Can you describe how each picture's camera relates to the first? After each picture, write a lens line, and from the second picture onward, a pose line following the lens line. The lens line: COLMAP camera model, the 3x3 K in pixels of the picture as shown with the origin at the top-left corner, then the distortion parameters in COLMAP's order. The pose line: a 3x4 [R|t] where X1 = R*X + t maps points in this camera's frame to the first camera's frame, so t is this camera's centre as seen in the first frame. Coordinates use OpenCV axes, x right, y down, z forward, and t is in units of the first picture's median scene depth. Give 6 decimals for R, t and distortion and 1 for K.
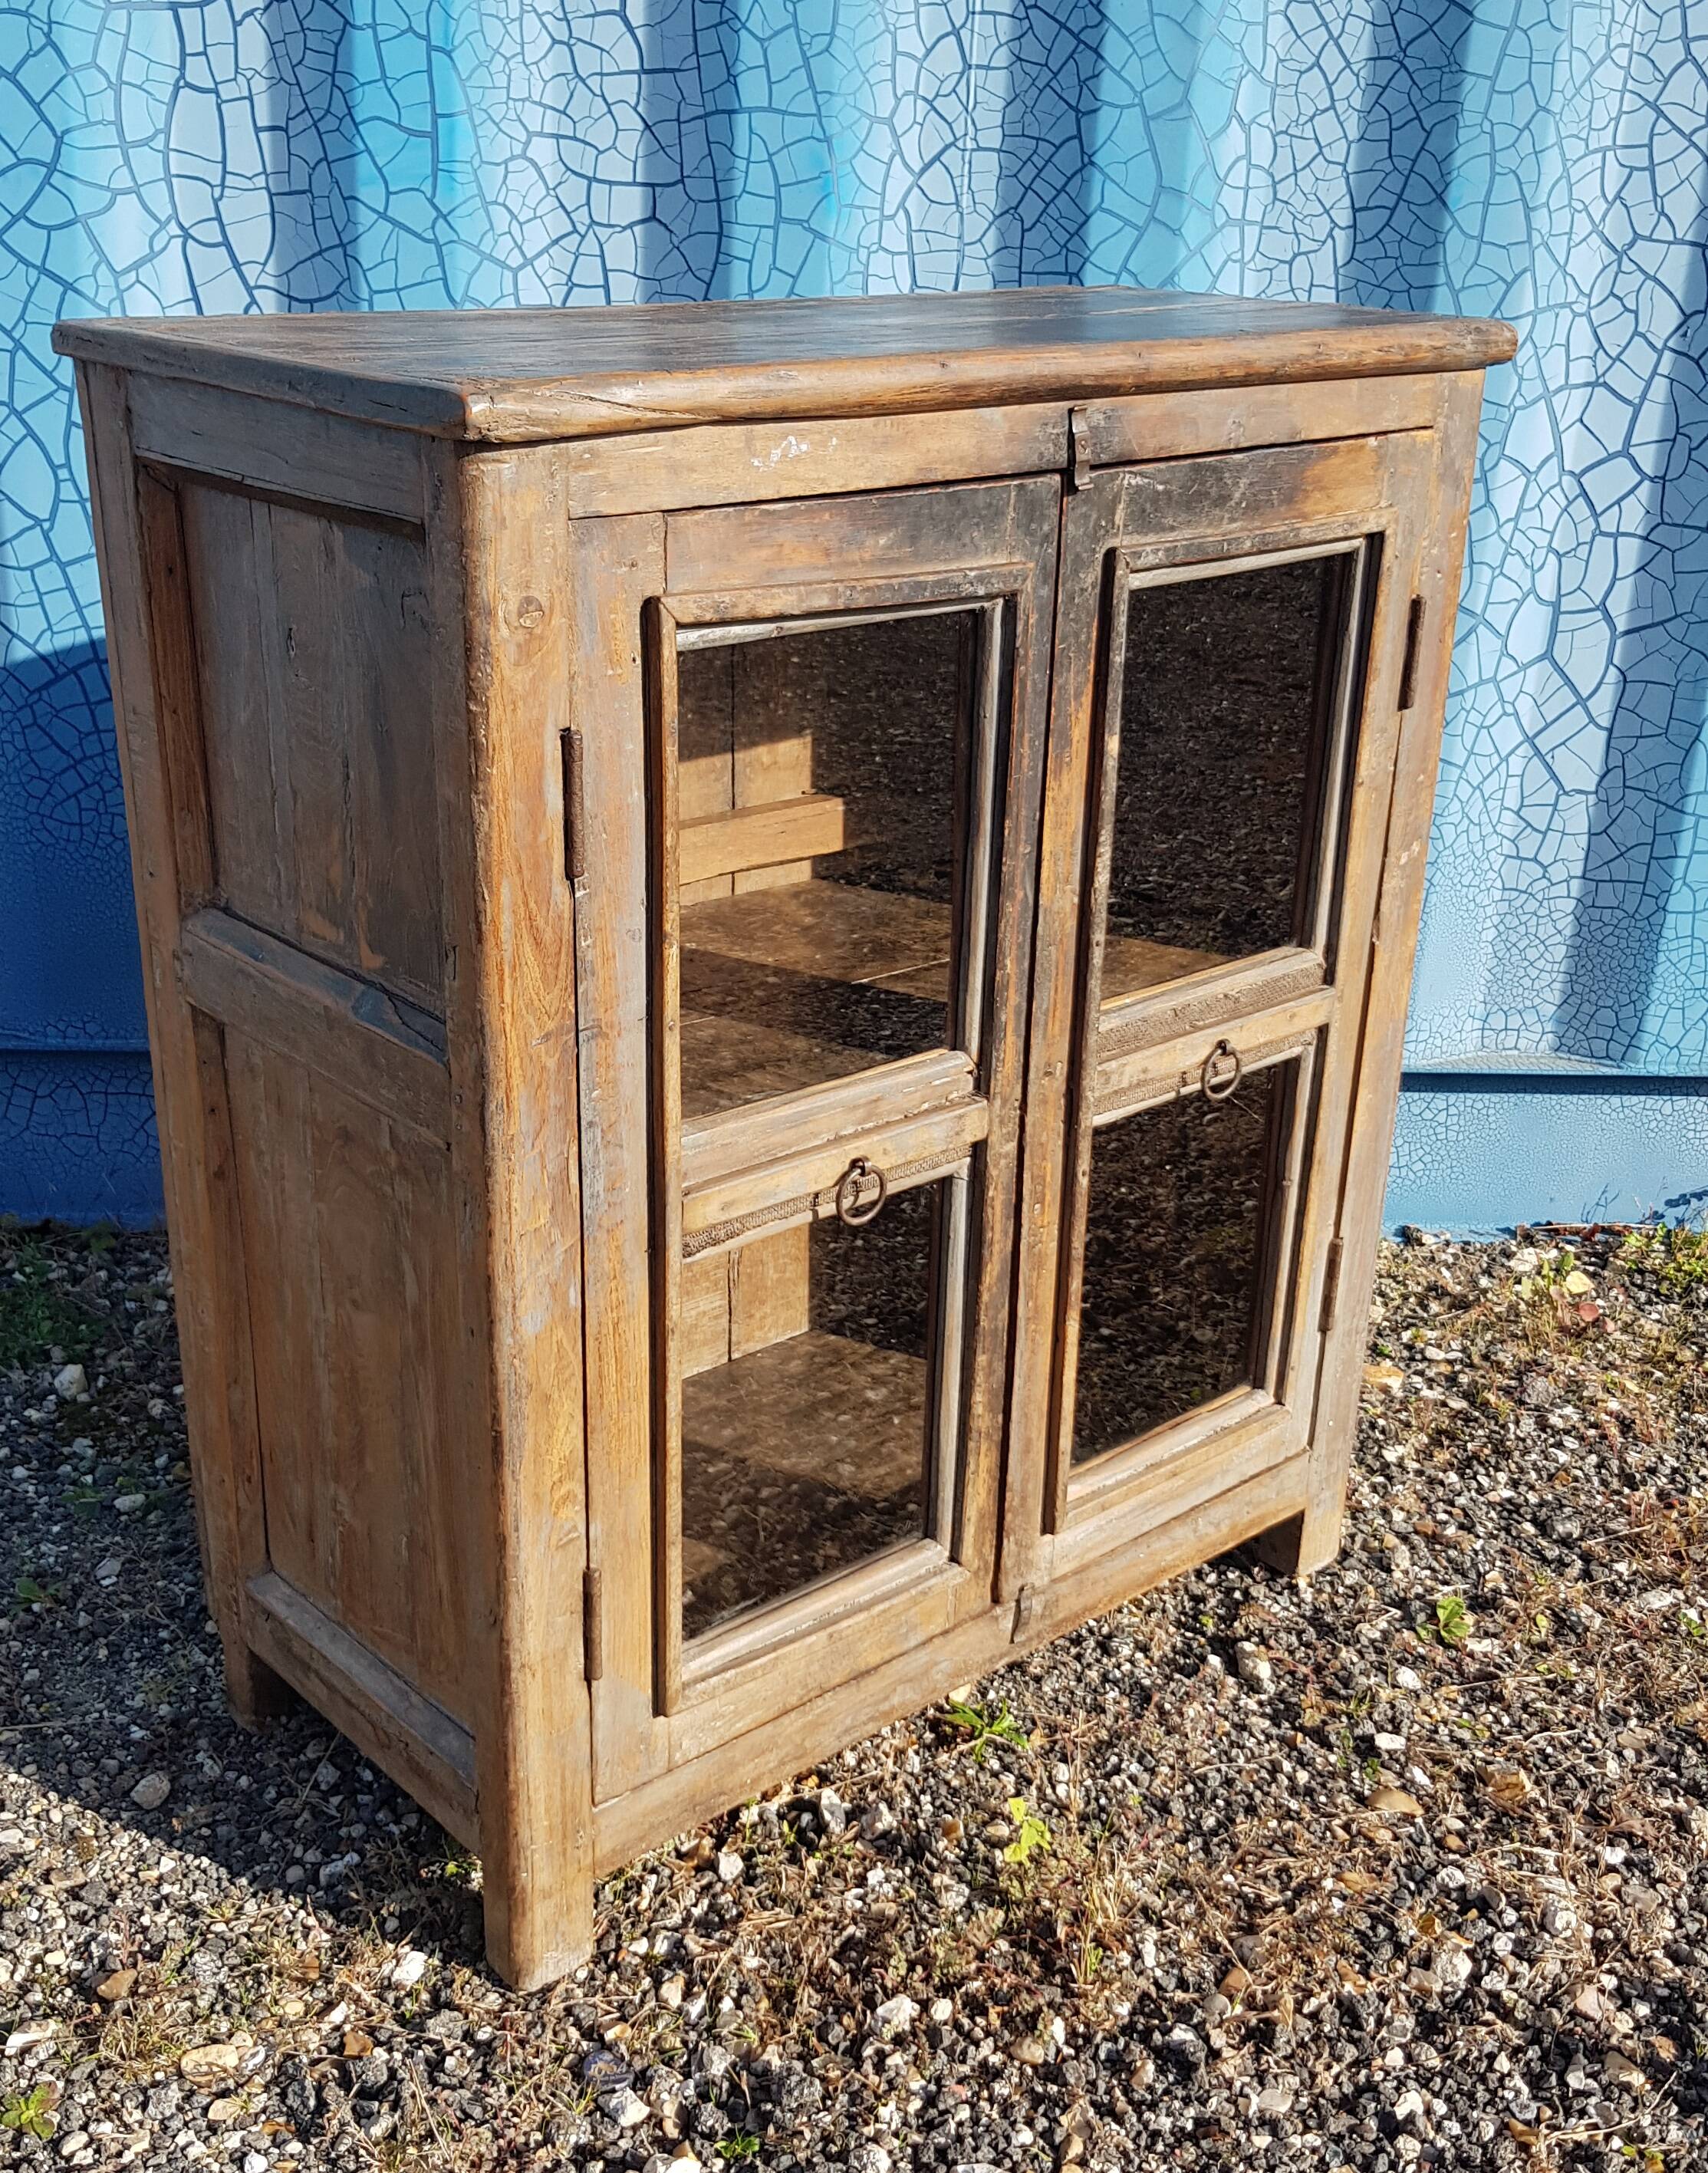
lens RADIAL K [[2383.6, 0, 826.5], [0, 2383.6, 1141.3], [0, 0, 1]] dist [0.123748, -0.280488]
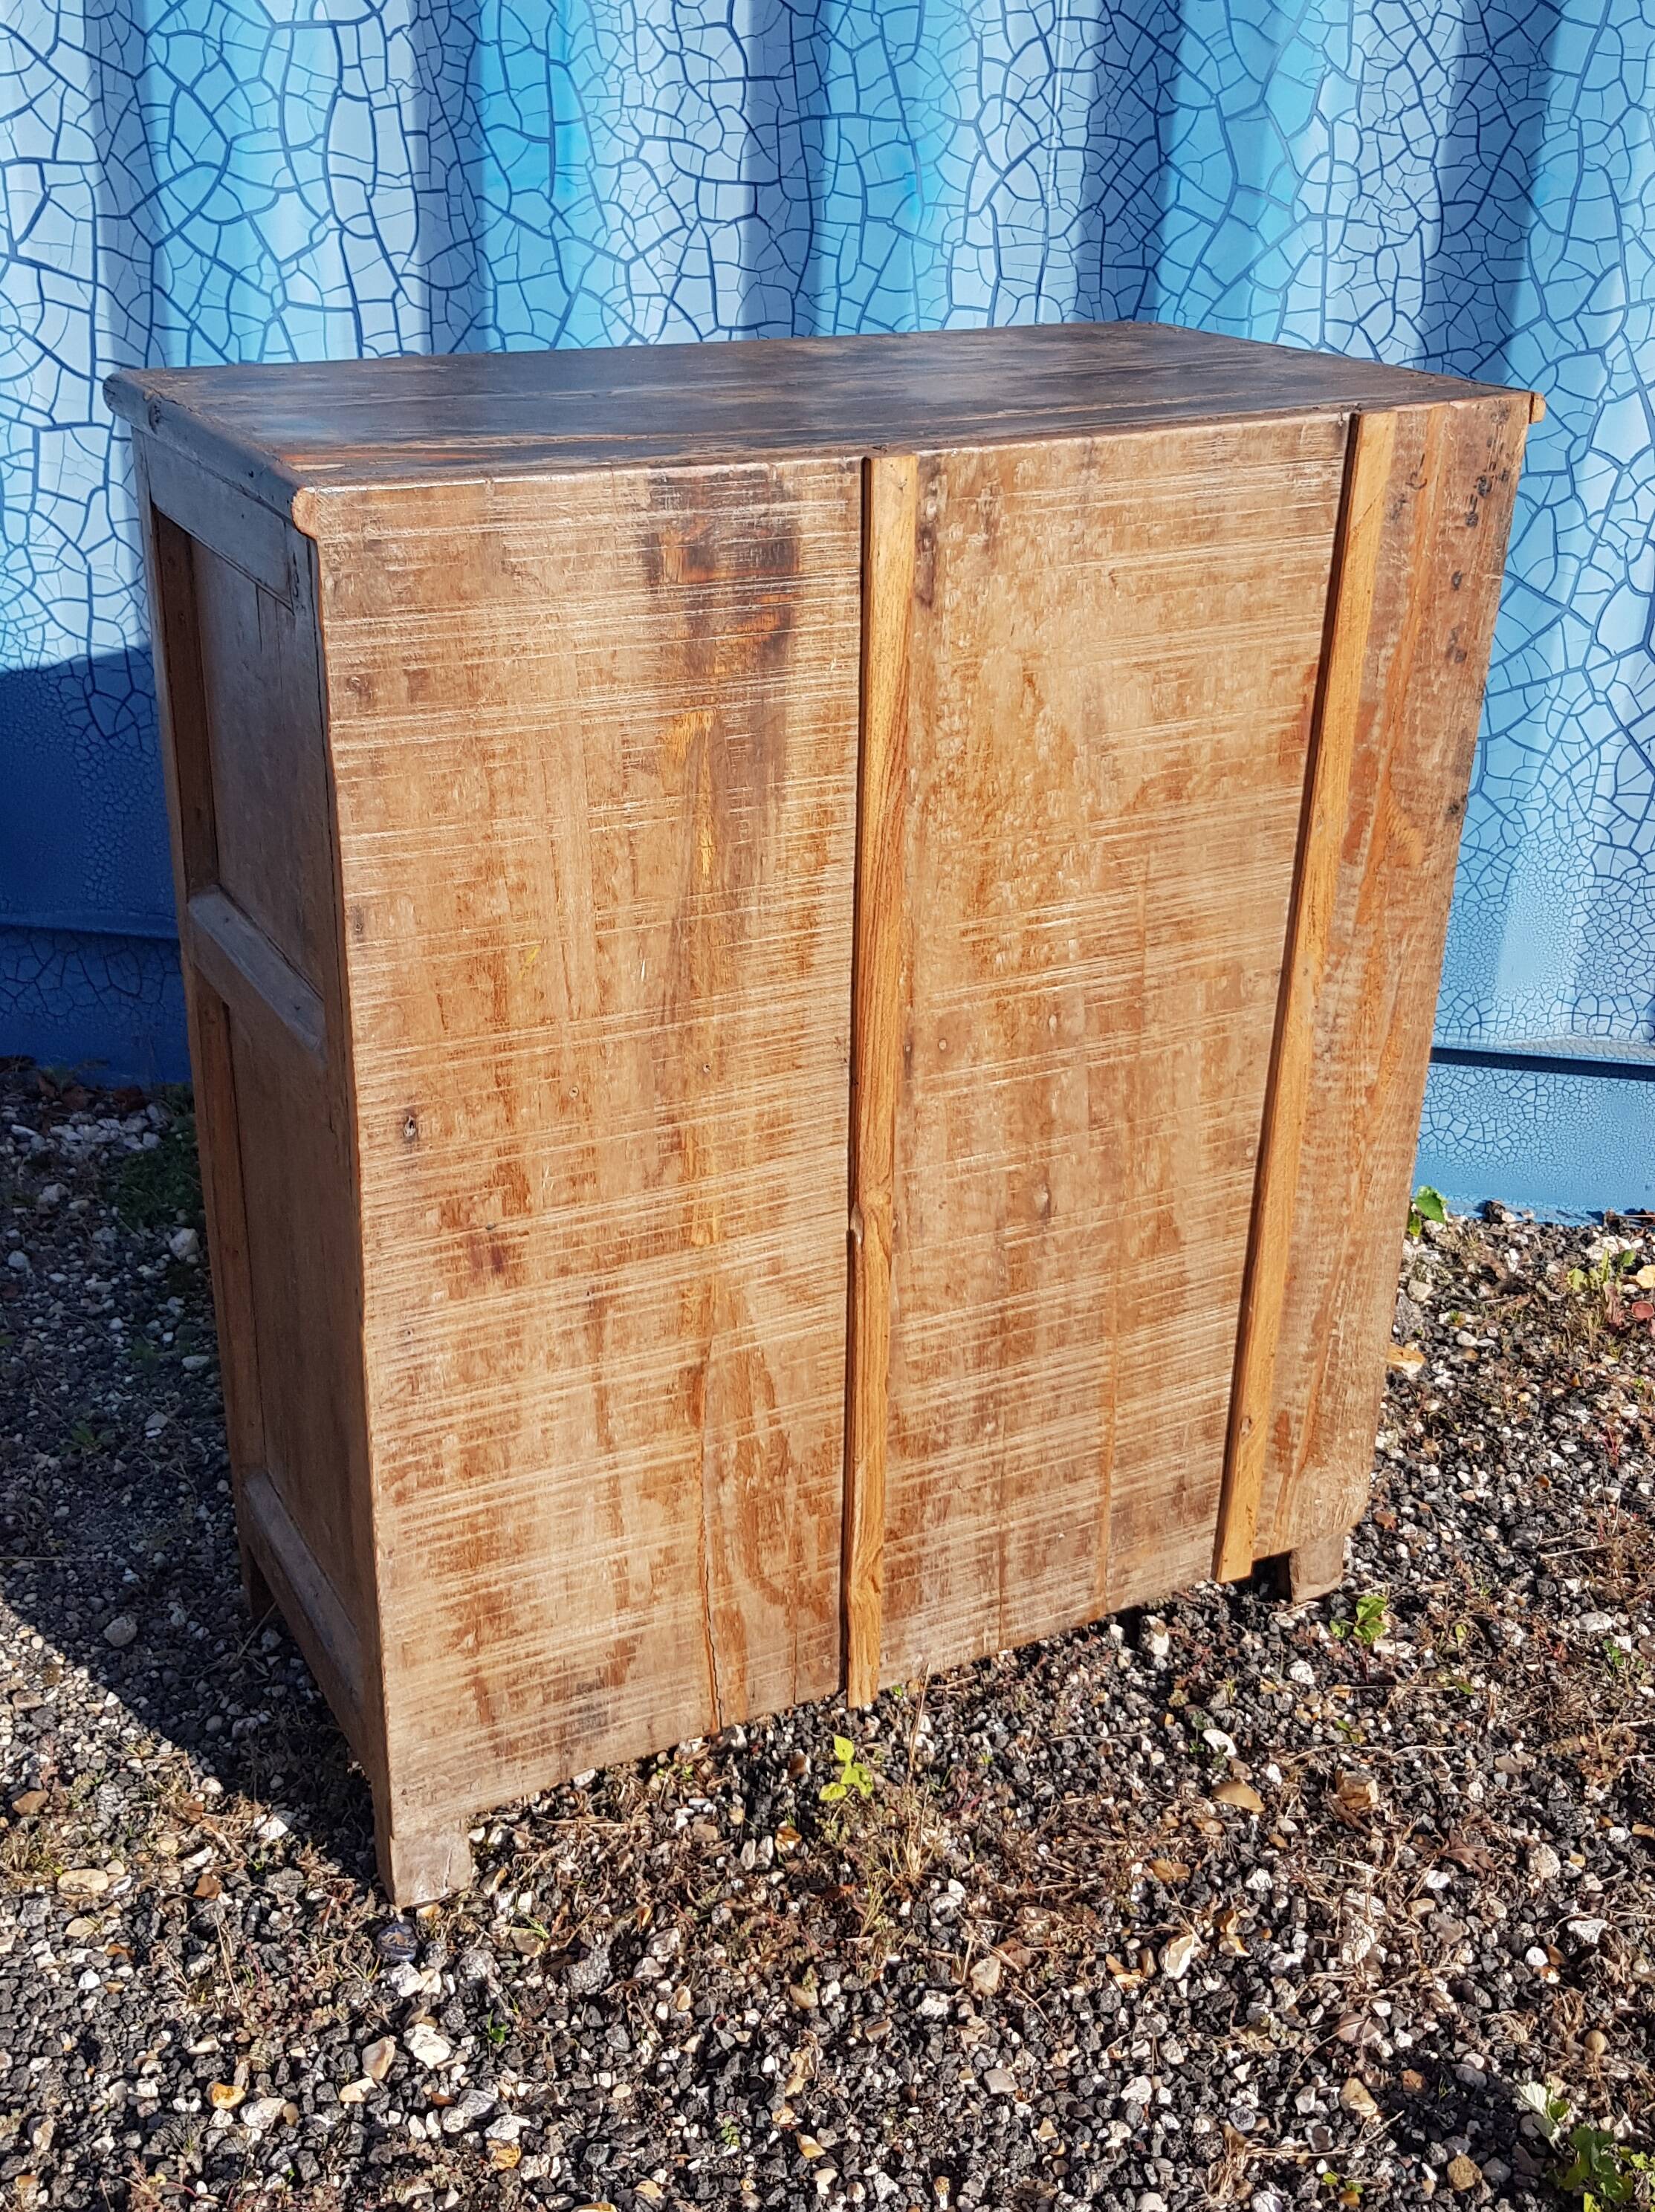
lens RADIAL K [[2314.3, 0, 779.3], [0, 2314.3, 999.9], [0, 0, 1]] dist [0.104350, -0.230576]
pose [[0.975676, 0.072818, -0.206770, 0.226190], [-0.070610, 0.997341, 0.018046, -0.068641], [0.207534, -0.003007, 0.978223, -0.015583]]
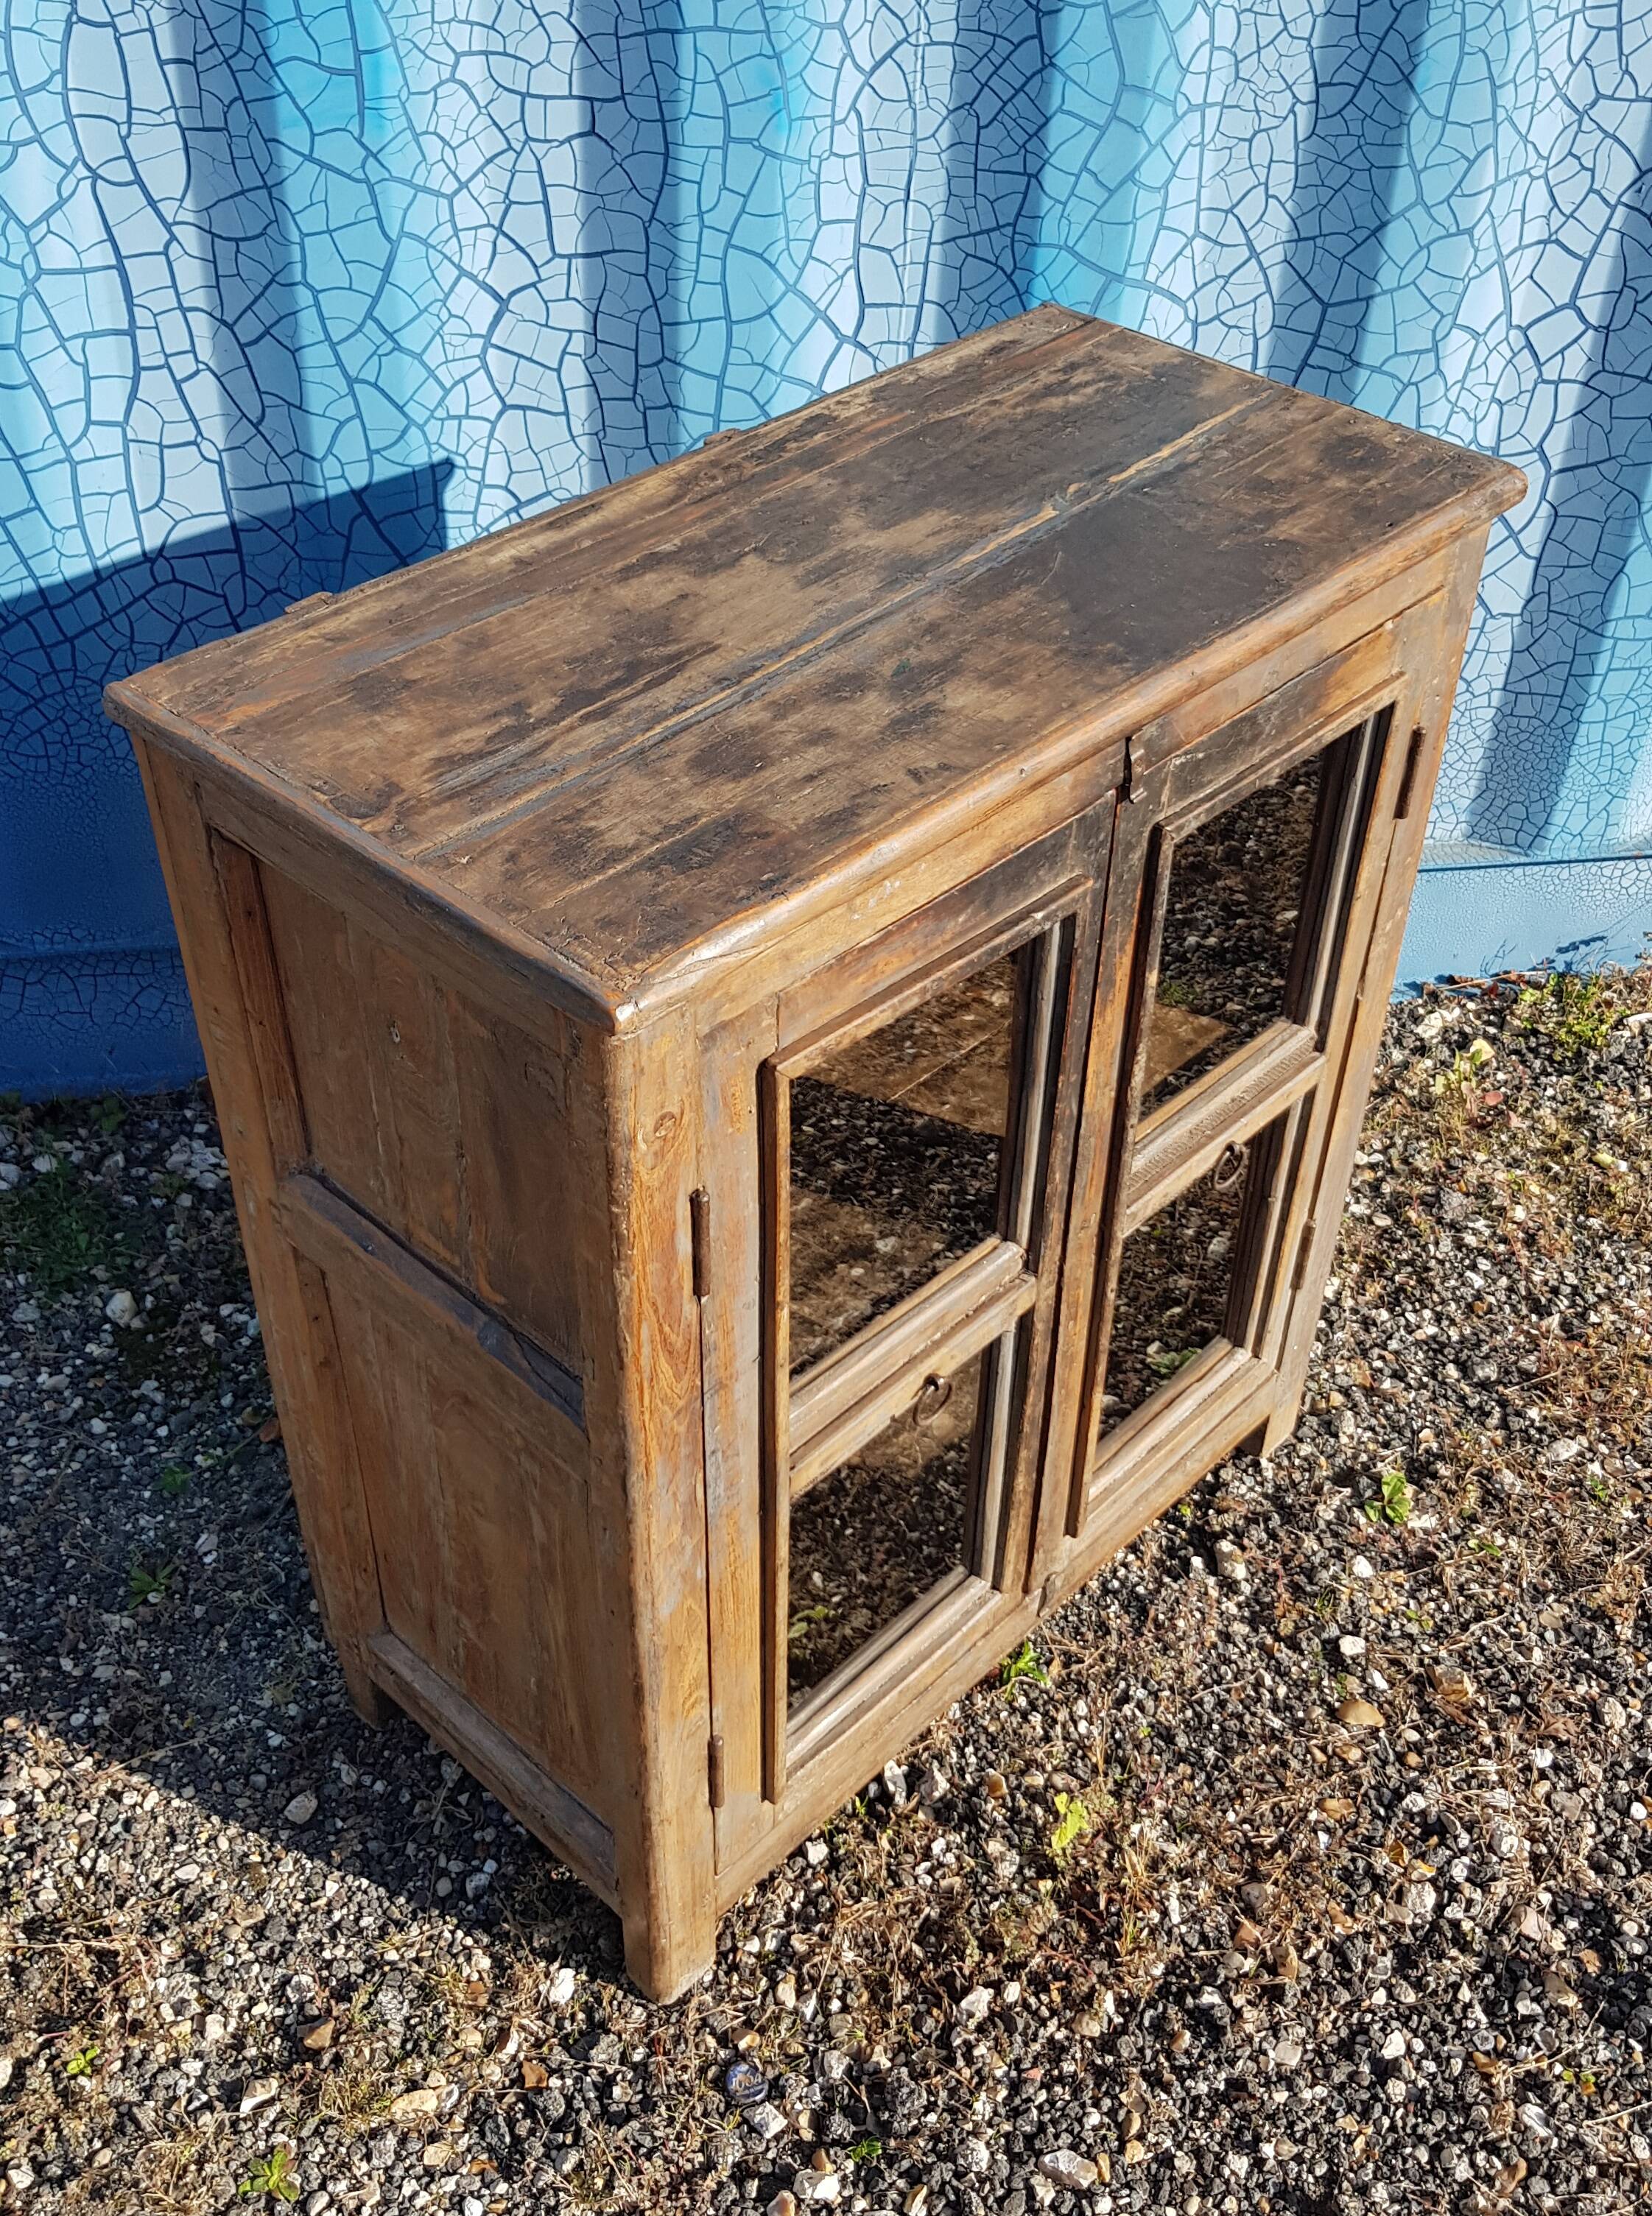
lens RADIAL K [[2300.3, 0, 833.4], [0, 2300.3, 1058.6], [0, 0, 1]] dist [0.111139, -0.246095]
pose [[0.995537, -0.062721, 0.070508, -0.082359], [0.039975, 0.957104, 0.286974, -0.371730], [-0.085483, -0.282875, 0.955340, 0.022330]]
